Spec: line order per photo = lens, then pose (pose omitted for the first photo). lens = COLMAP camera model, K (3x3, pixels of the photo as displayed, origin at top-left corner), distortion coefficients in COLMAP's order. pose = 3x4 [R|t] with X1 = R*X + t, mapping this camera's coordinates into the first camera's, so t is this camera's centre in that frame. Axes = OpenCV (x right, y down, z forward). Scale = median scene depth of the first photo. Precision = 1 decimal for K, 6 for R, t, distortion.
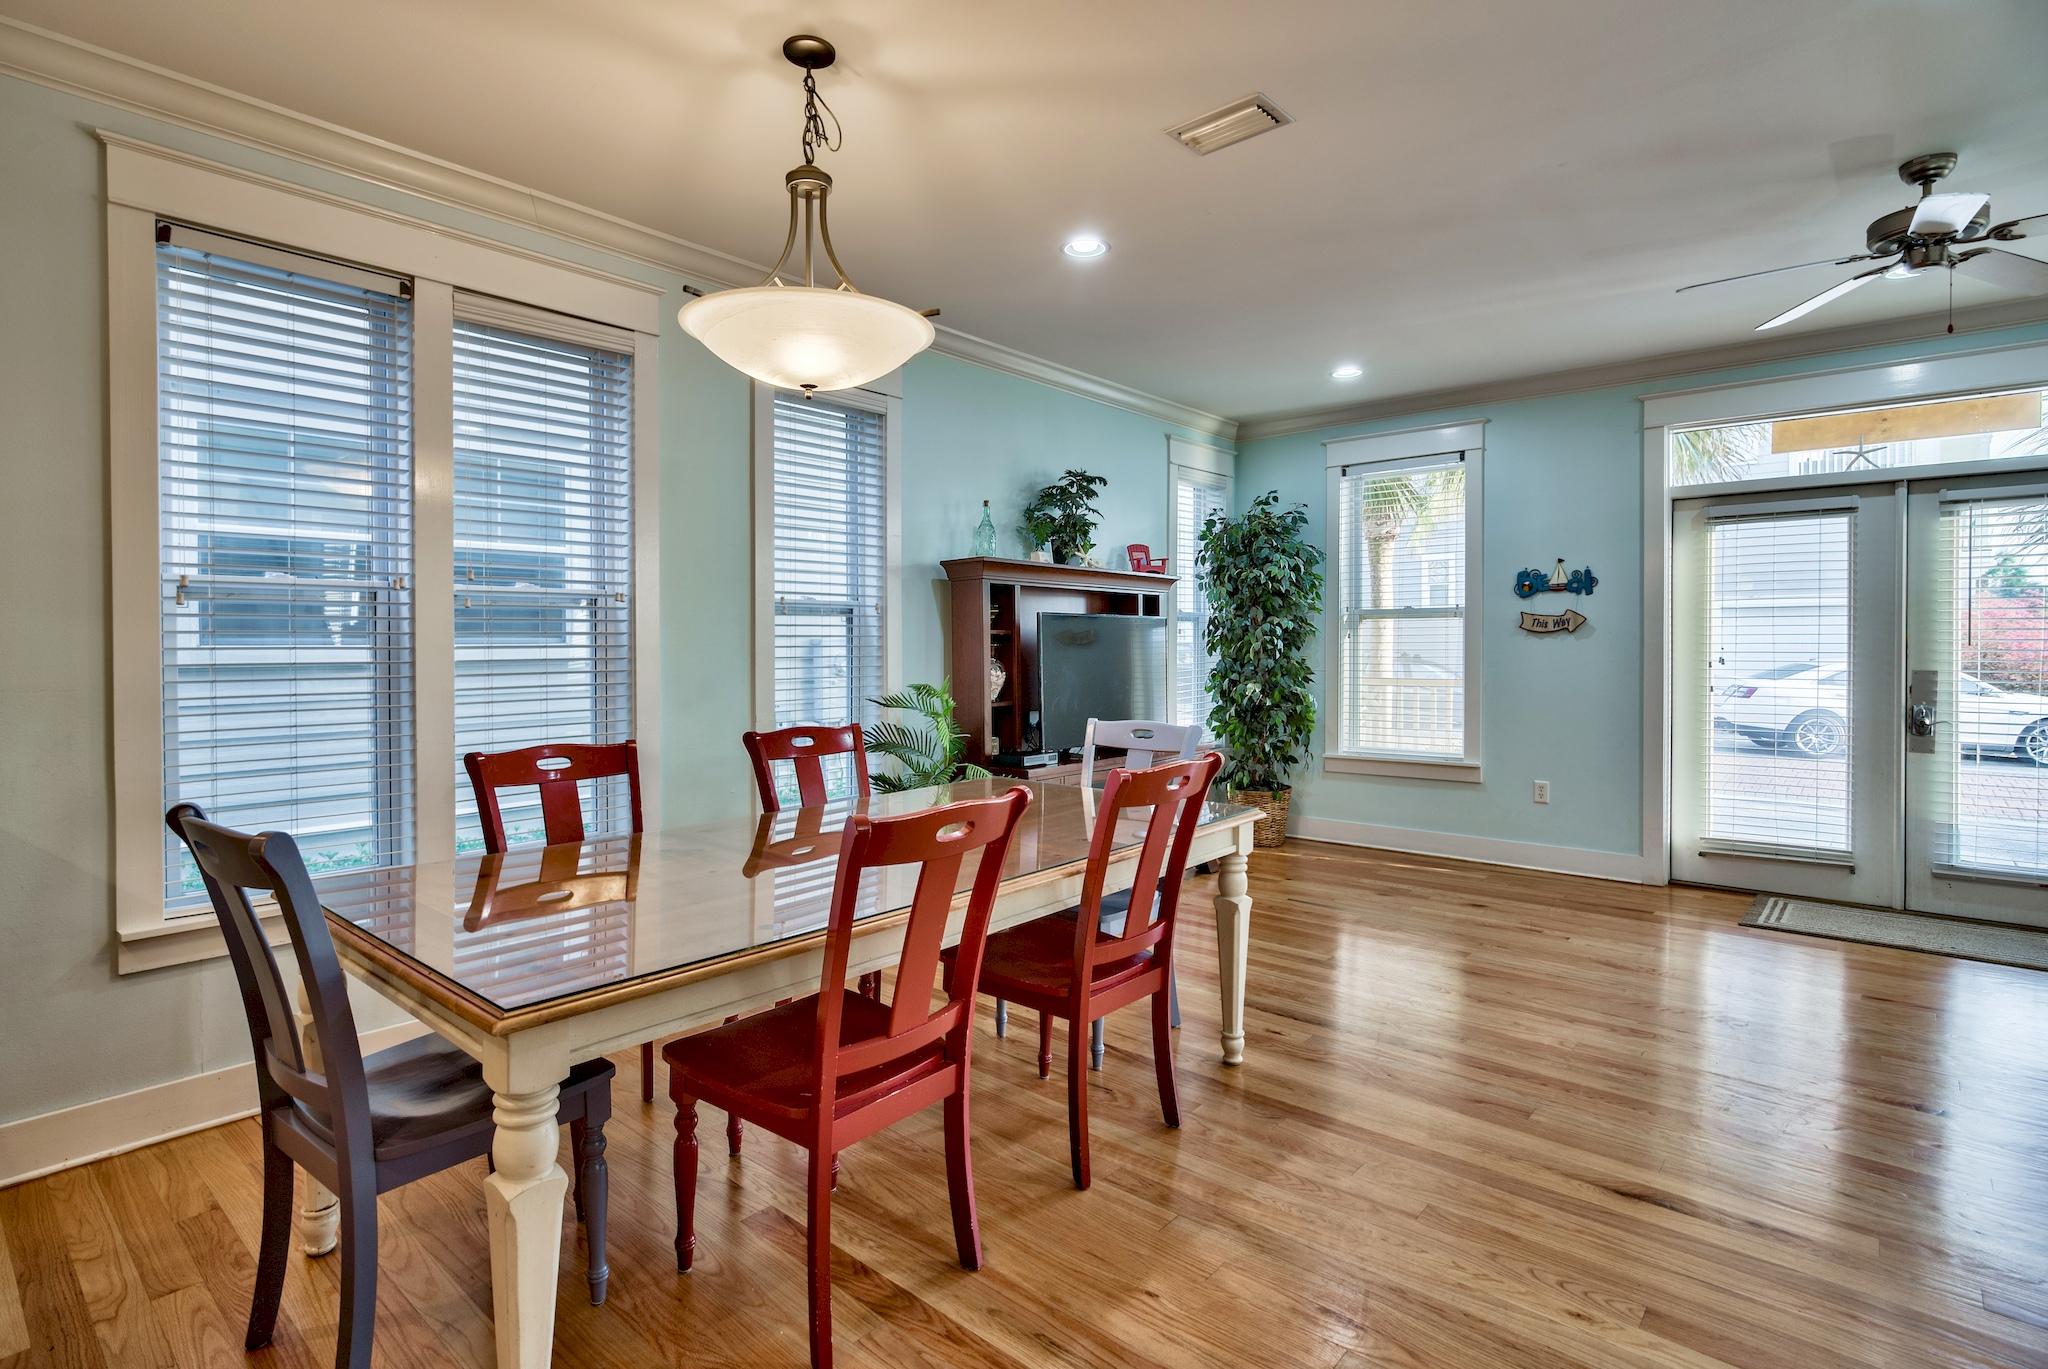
lens RADIAL K [[1001.1, 0, 1024.0], [0, 1001.1, 684.5], [0, 0, 1]] dist [-0.002224, -0.000326]
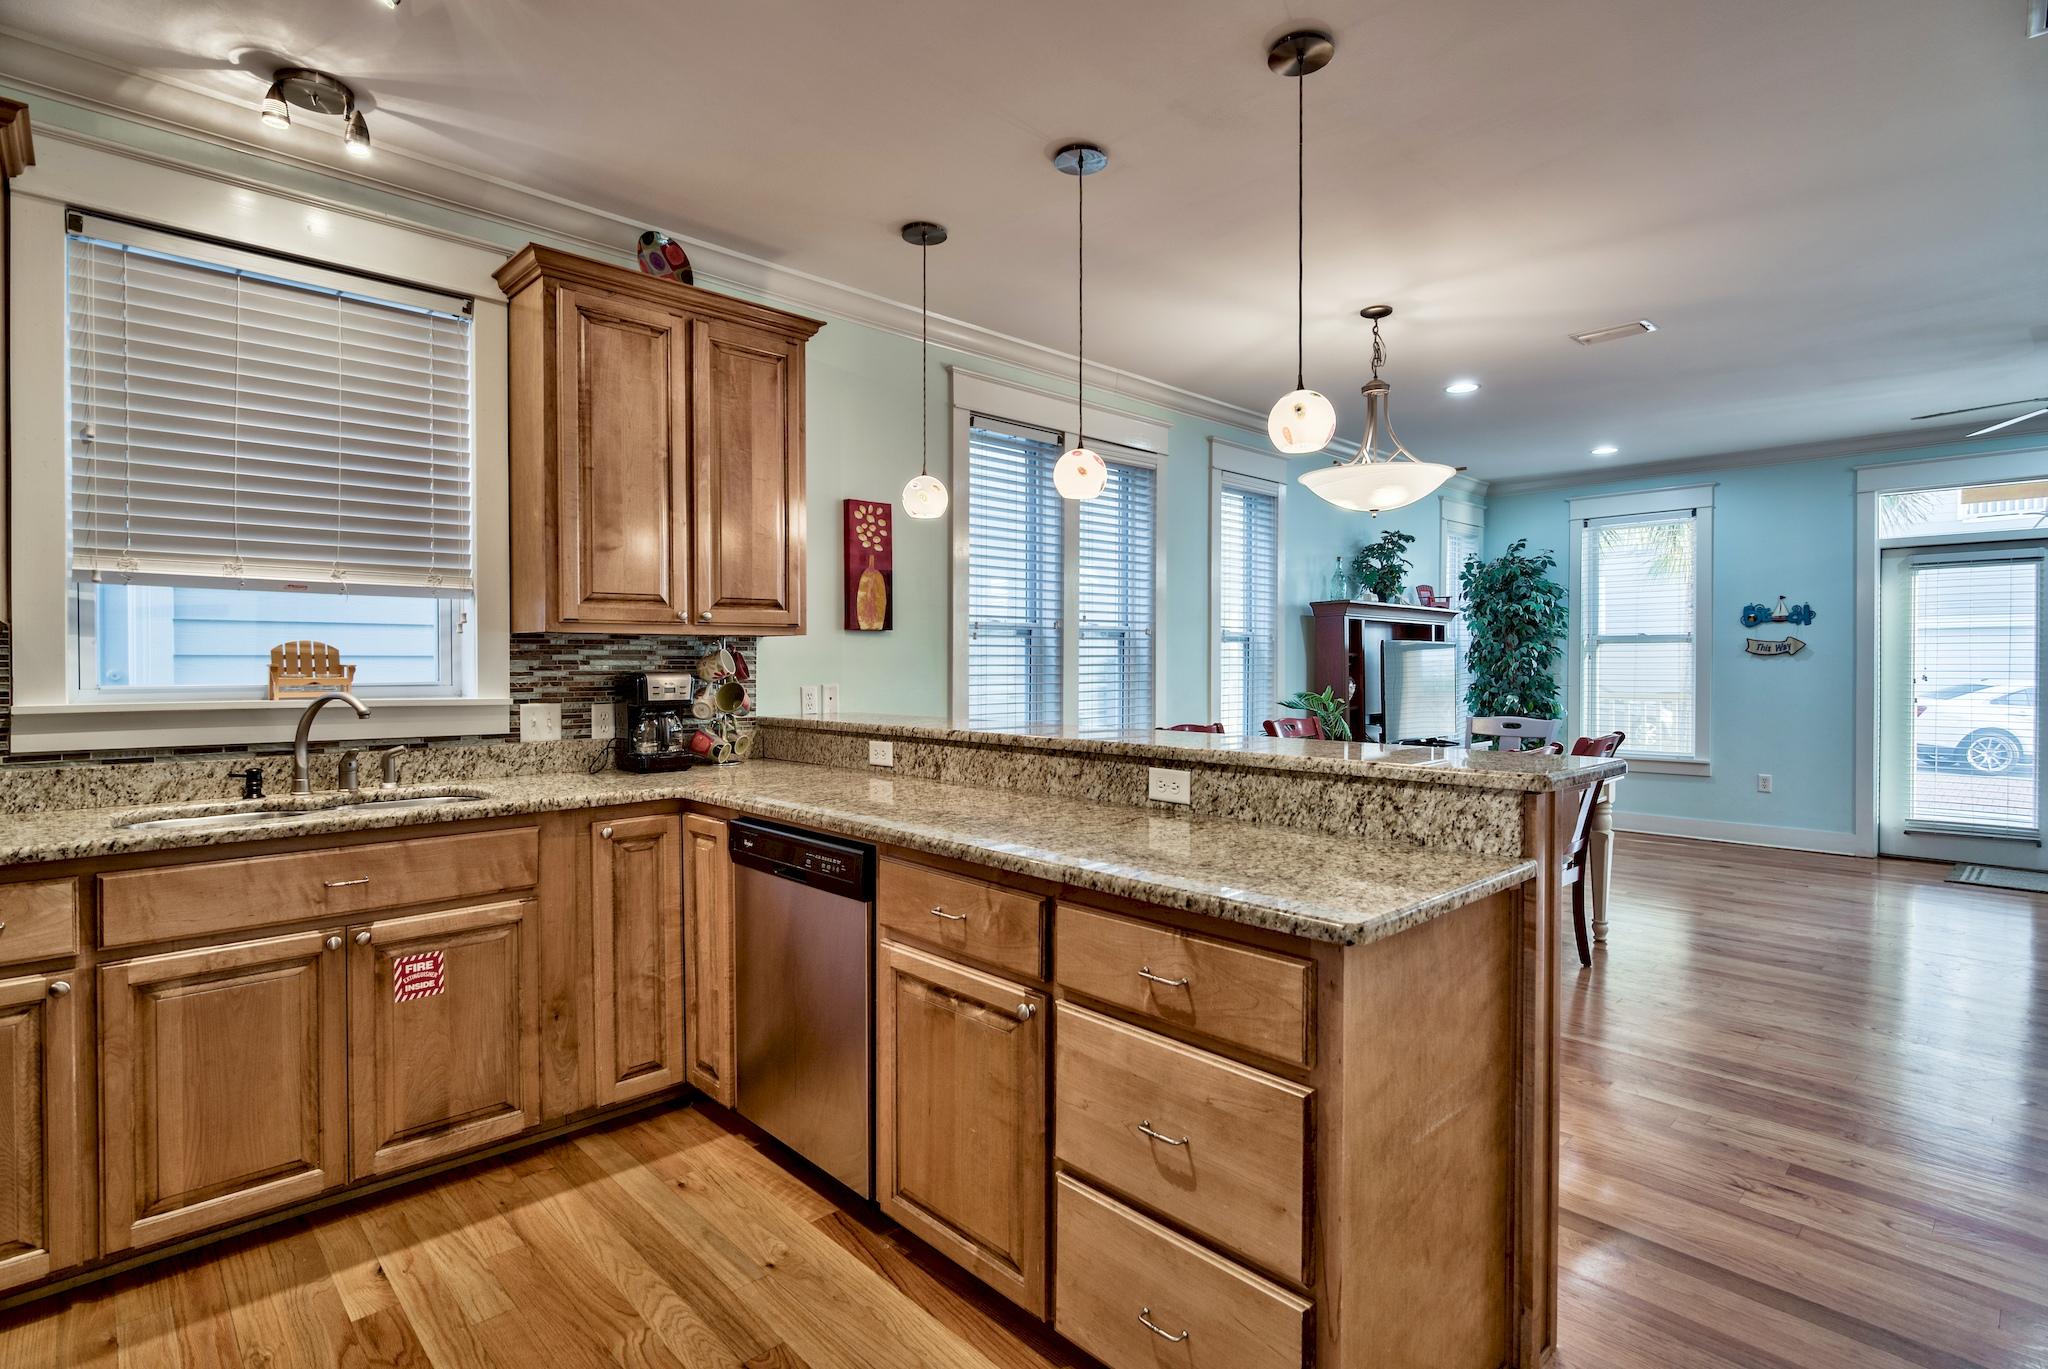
lens RADIAL K [[990.8, 0, 1035.4], [0, 990.8, 698.2], [0, 0, 1]] dist [0.000025, 0.000542]
pose [[0.995967, 0.005598, -0.089541, -0.277193], [-0.006009, 0.999973, -0.004313, 0.012559], [0.089514, 0.004834, 0.995974, -0.310564]]
